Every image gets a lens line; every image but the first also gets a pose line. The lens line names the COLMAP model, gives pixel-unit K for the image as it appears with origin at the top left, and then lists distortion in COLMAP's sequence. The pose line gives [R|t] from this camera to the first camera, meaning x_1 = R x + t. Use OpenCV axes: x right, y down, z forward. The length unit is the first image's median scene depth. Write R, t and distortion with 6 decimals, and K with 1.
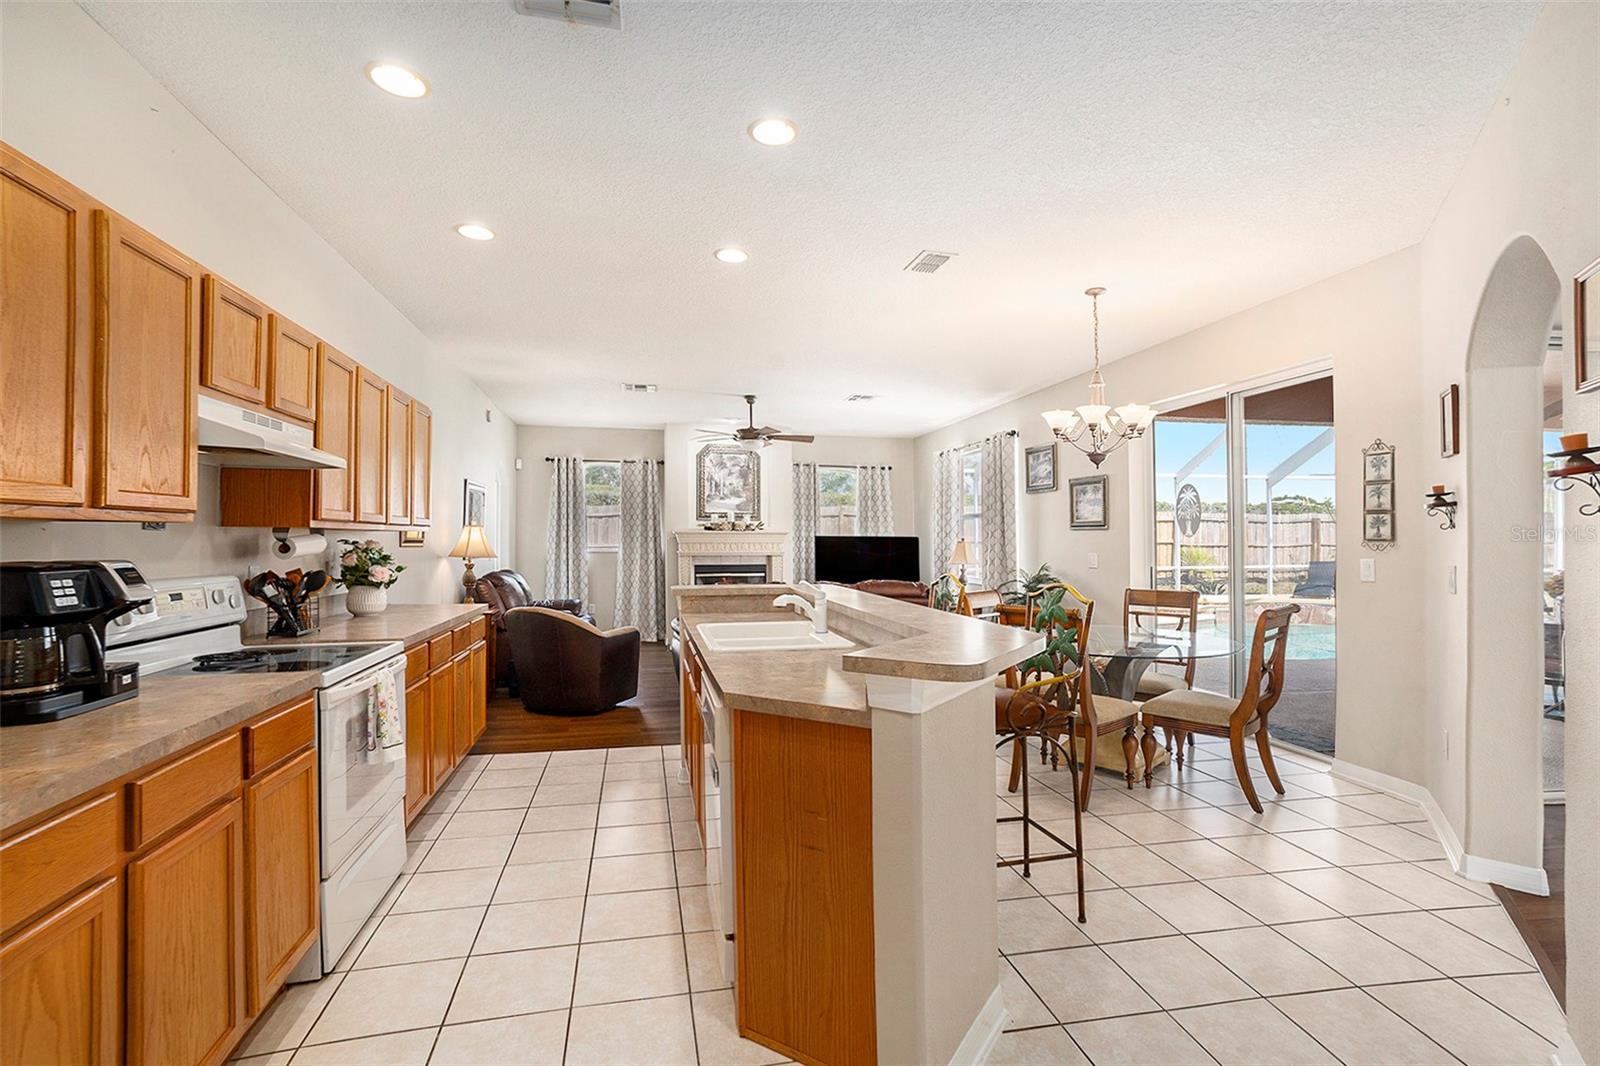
lens RADIAL K [[745.8, 0, 796.1], [0, 745.8, 527.8], [0, 0, 1]] dist [-0.003239, 0.000024]
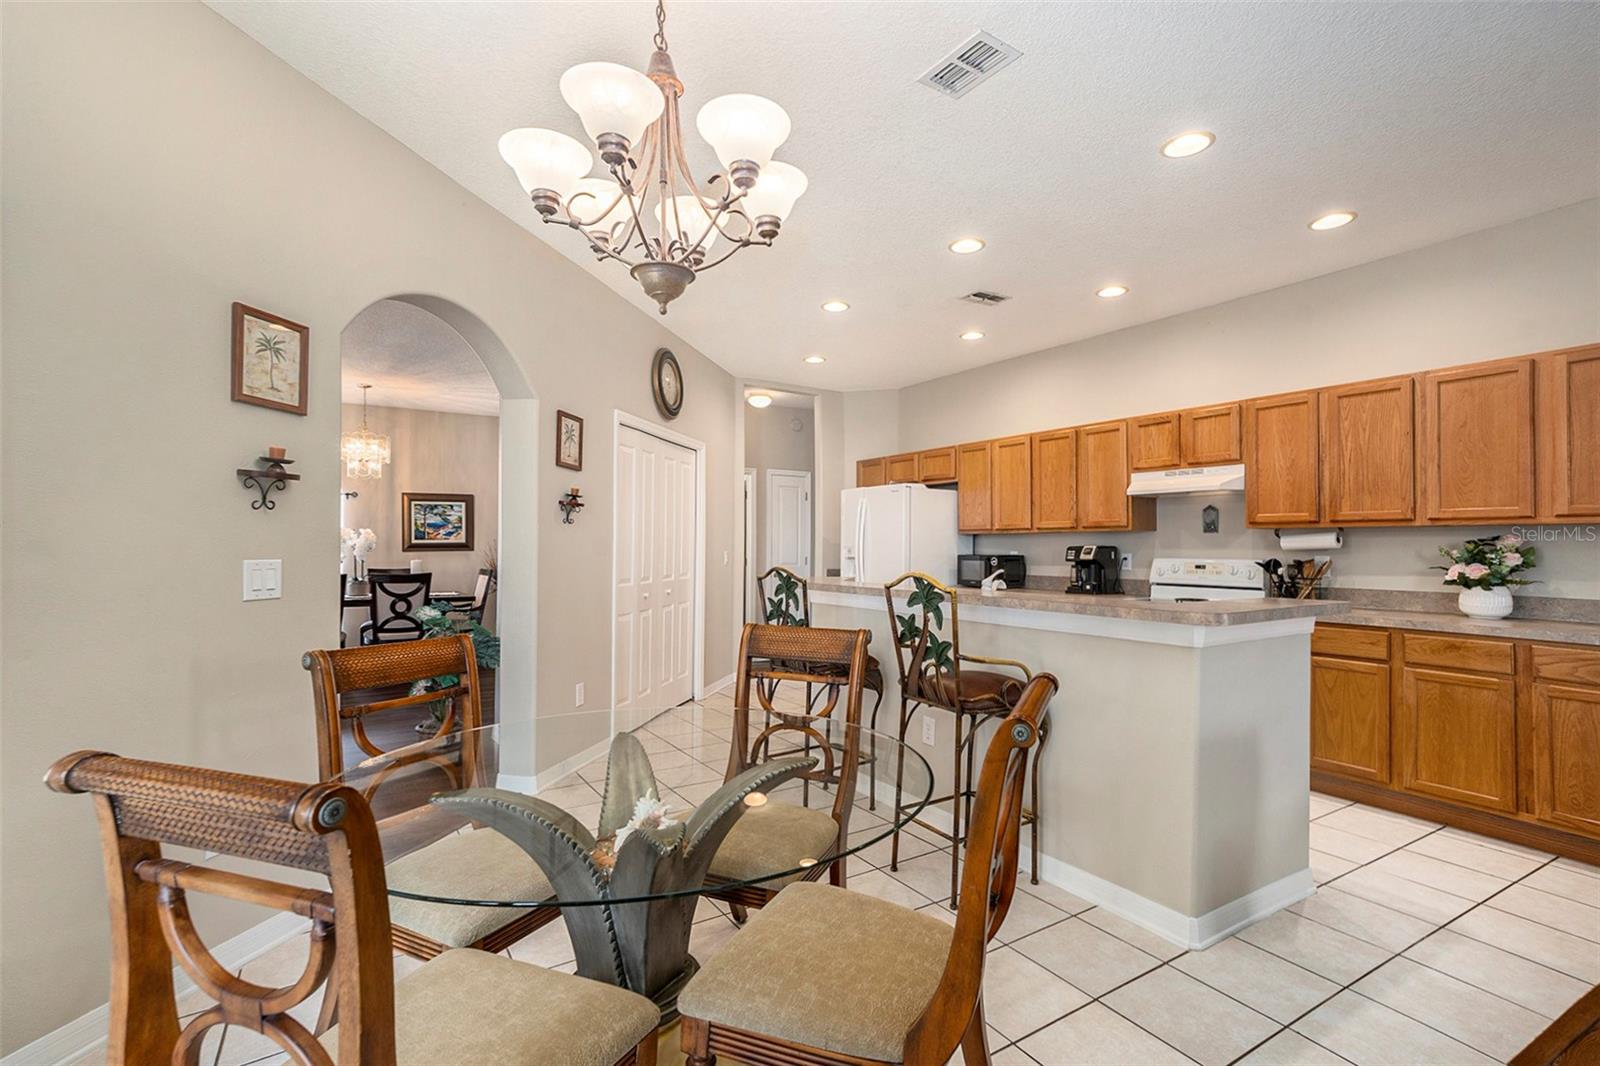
lens RADIAL K [[745.8, 0, 795.0], [0, 745.8, 536.3], [0, 0, 1]] dist [-0.003239, 0.000024]
pose [[-0.935419, -0.008062, -0.353450, 0.222083], [0.001977, 0.999605, -0.028032, 0.017095], [0.353536, -0.026920, -0.935033, 0.643236]]
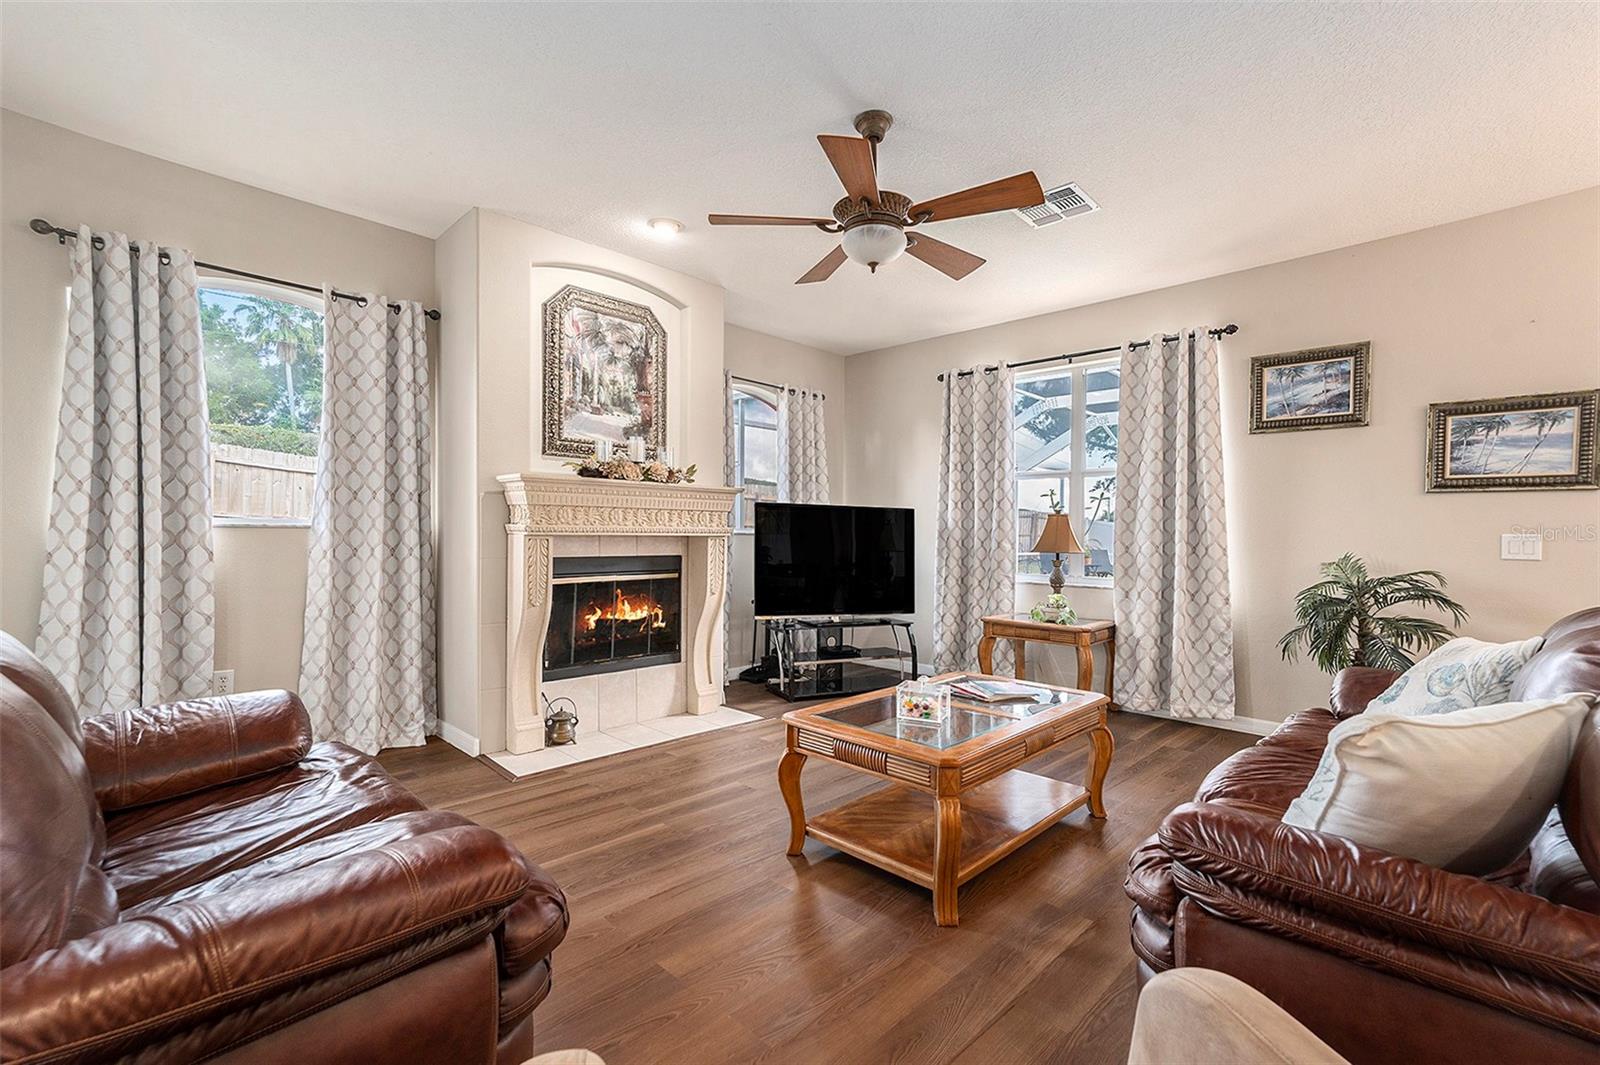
lens RADIAL K [[708.7, 0, 786.0], [0, 708.7, 522.5], [0, 0, 1]] dist [0.013041, 0.006975]
pose [[0.841702, 0.015433, 0.539722, -0.241107], [-0.022743, 0.999718, 0.006881, 0.023203], [-0.539464, -0.018066, 0.841815, 0.587887]]
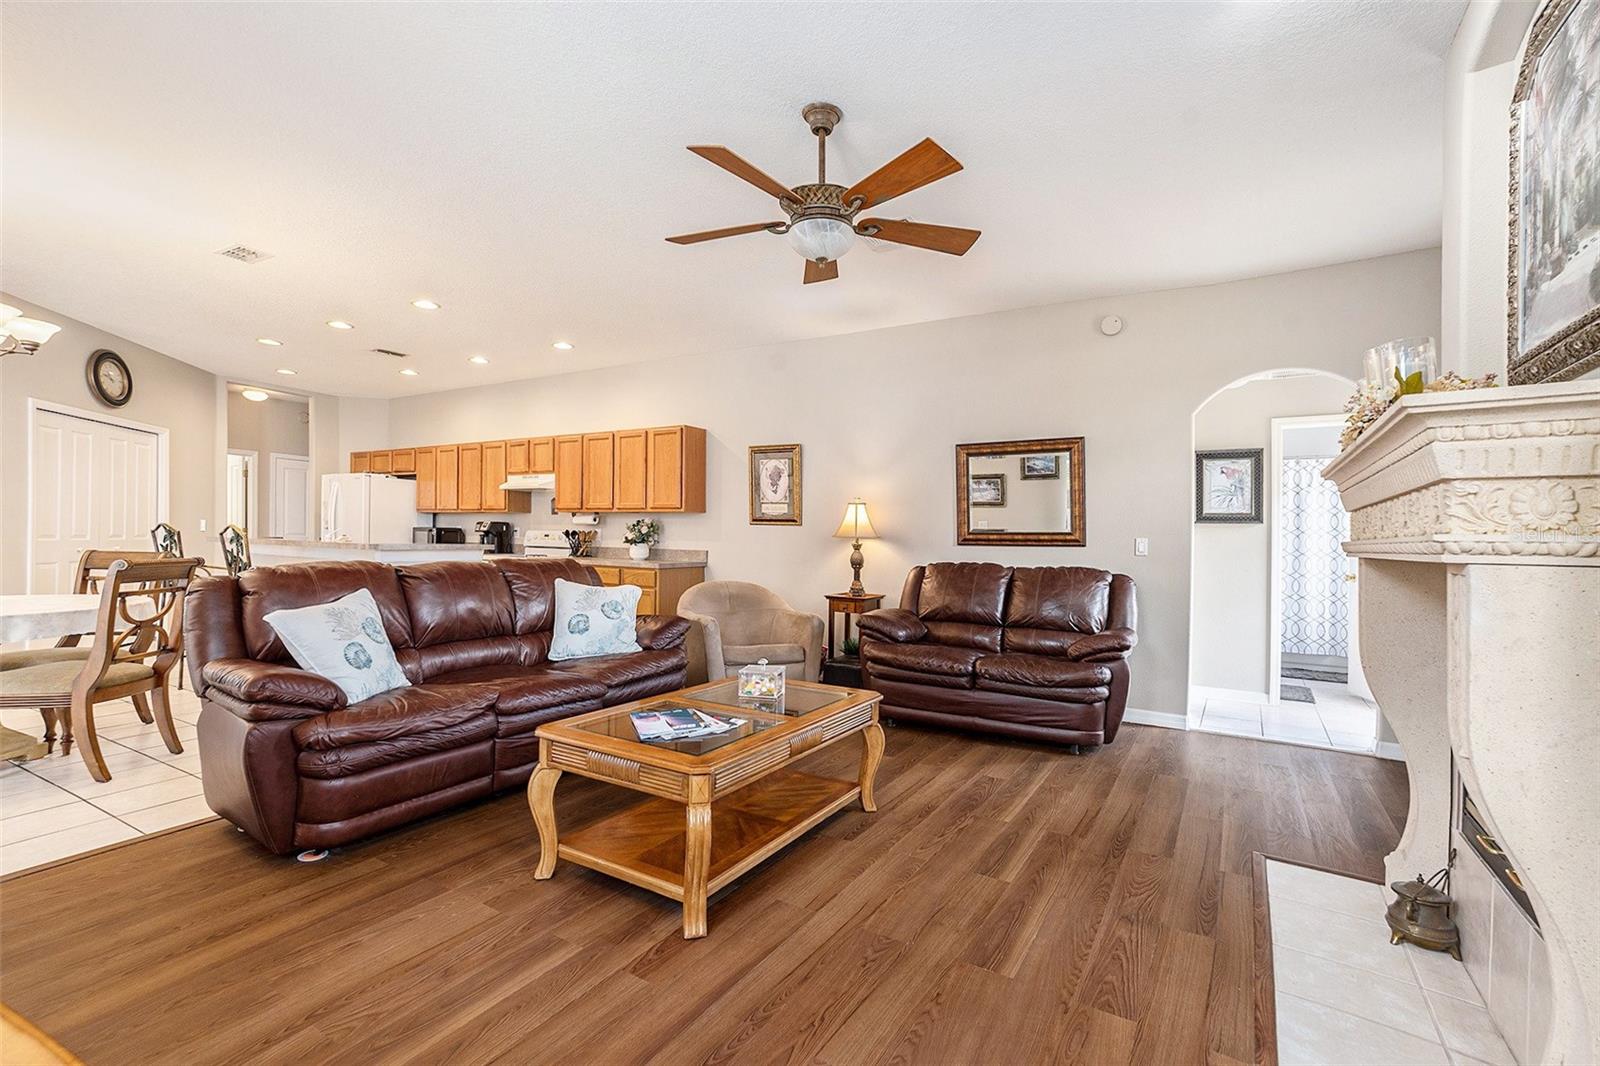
lens RADIAL K [[708.7, 0, 805.3], [0, 708.7, 540.6], [0, 0, 1]] dist [0.013041, 0.006975]
pose [[-0.676337, -0.016586, -0.736406, 0.169861], [-0.012249, 0.999861, -0.011270, 0.035497], [0.736491, 0.001398, -0.676446, 1.012234]]
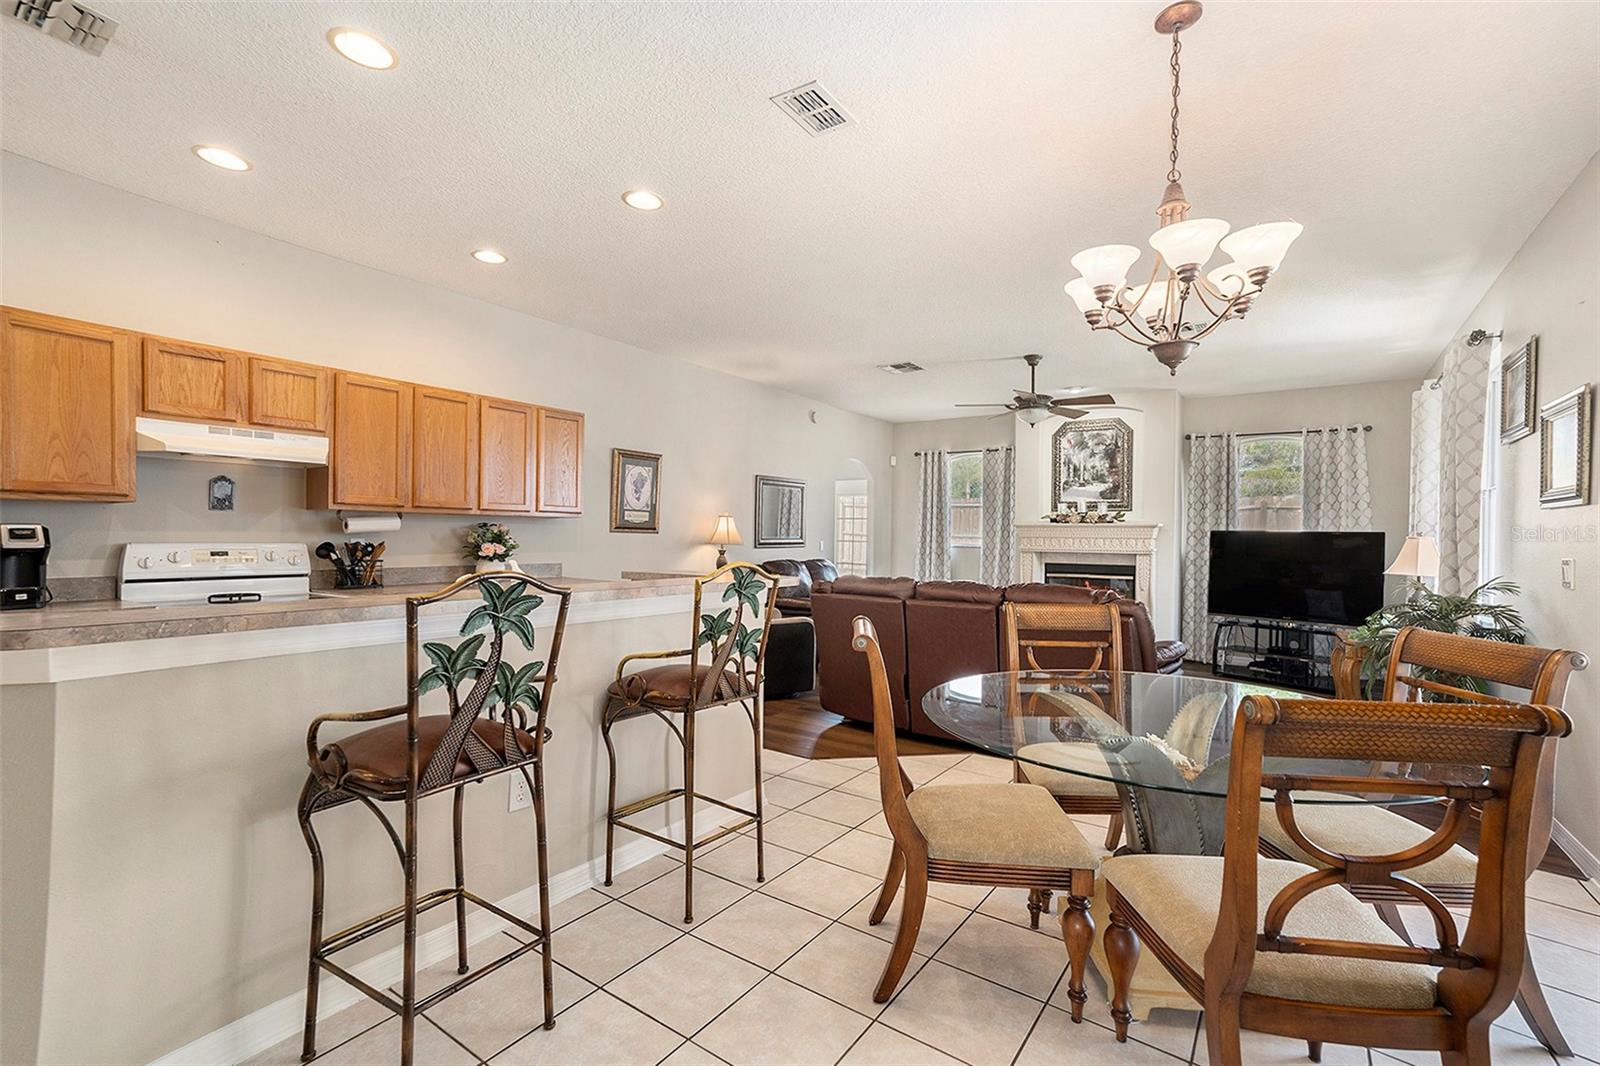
lens RADIAL K [[708.7, 0, 810.2], [0, 708.7, 542.1], [0, 0, 1]] dist [0.013041, 0.006975]
pose [[0.688333, 0.012494, -0.725287, 0.278528], [-0.000229, 0.999855, 0.017007, 0.011541], [0.725395, -0.011541, 0.688236, 0.232912]]
